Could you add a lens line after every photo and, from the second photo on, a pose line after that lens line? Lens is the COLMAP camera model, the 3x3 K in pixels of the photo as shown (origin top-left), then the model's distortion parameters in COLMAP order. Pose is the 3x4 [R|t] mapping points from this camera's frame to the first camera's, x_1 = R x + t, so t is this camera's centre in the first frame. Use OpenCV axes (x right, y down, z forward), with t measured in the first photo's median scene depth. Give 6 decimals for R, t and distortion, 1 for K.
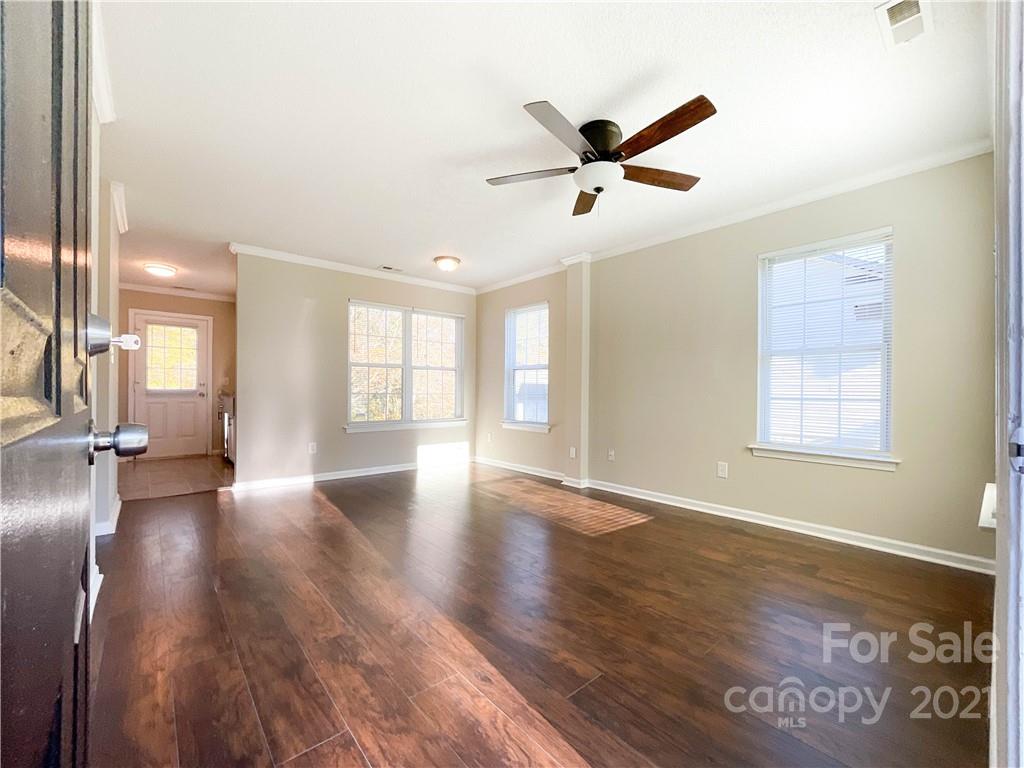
lens RADIAL K [[437.9, 0, 512.0], [0, 437.9, 384.0], [0, 0, 1]] dist [-0.003041, -0.000047]
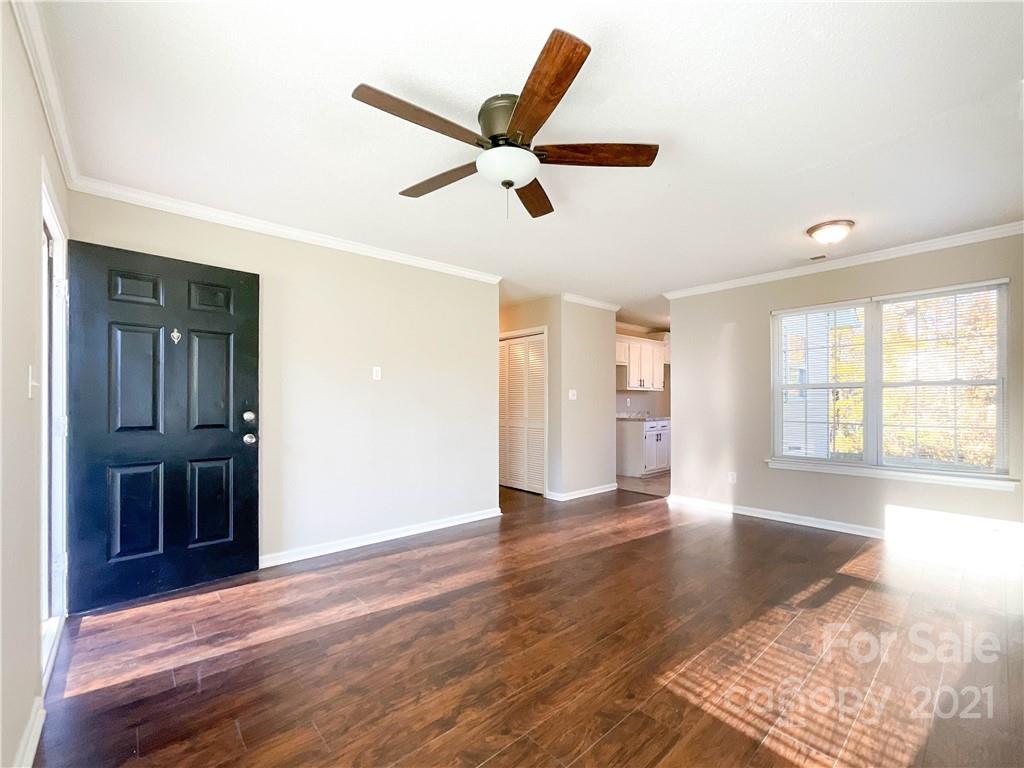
lens RADIAL K [[431.3, 0, 514.8], [0, 431.3, 399.1], [0, 0, 1]] dist [-0.000064, 0.000221]
pose [[0.018029, -0.014541, -0.999732, 0.639853], [0.017731, 0.999742, -0.014221, -0.027854], [0.999680, -0.017470, 0.018282, 0.658578]]
